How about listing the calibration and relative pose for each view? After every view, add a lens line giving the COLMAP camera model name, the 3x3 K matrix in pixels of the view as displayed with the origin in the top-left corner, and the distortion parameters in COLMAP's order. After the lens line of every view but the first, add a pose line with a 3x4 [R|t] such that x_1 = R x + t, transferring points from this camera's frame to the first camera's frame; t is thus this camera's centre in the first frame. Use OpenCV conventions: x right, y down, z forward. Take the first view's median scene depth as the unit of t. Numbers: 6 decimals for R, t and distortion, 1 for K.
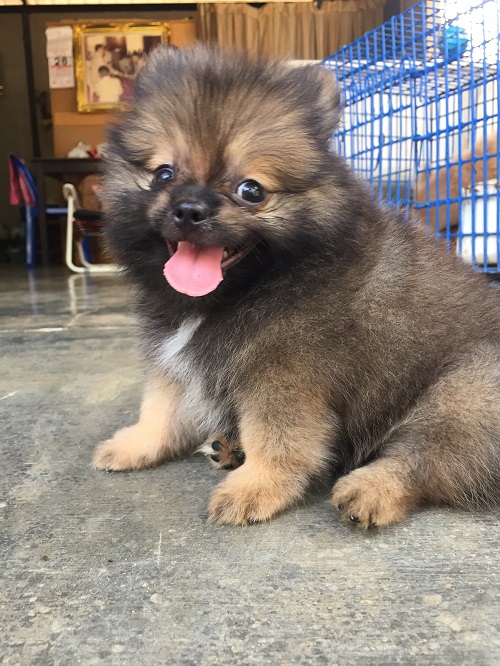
lens RADIAL K [[569.2, 0, 251.8], [0, 569.2, 330.8], [0, 0, 1]] dist [0.012409, -0.052876]
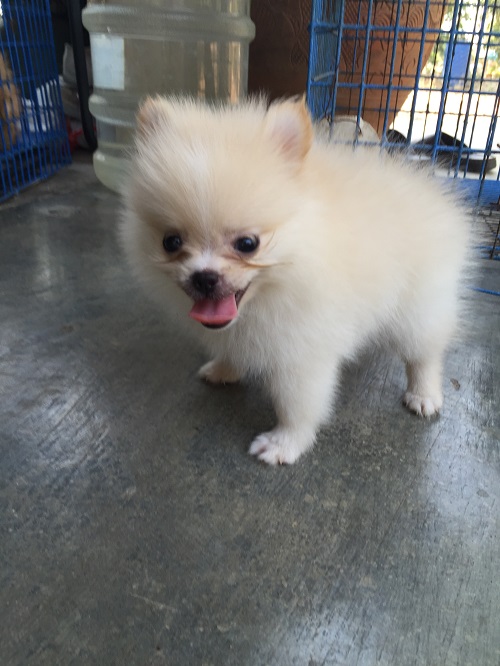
lens RADIAL K [[569.2, 0, 253.4], [0, 569.2, 331.3], [0, 0, 1]] dist [0.012409, -0.052876]
pose [[0.462312, -0.319166, 0.827285, -0.896400], [0.112224, 0.946533, 0.302458, -0.455256], [-0.879587, -0.046989, 0.473411, 0.397084]]
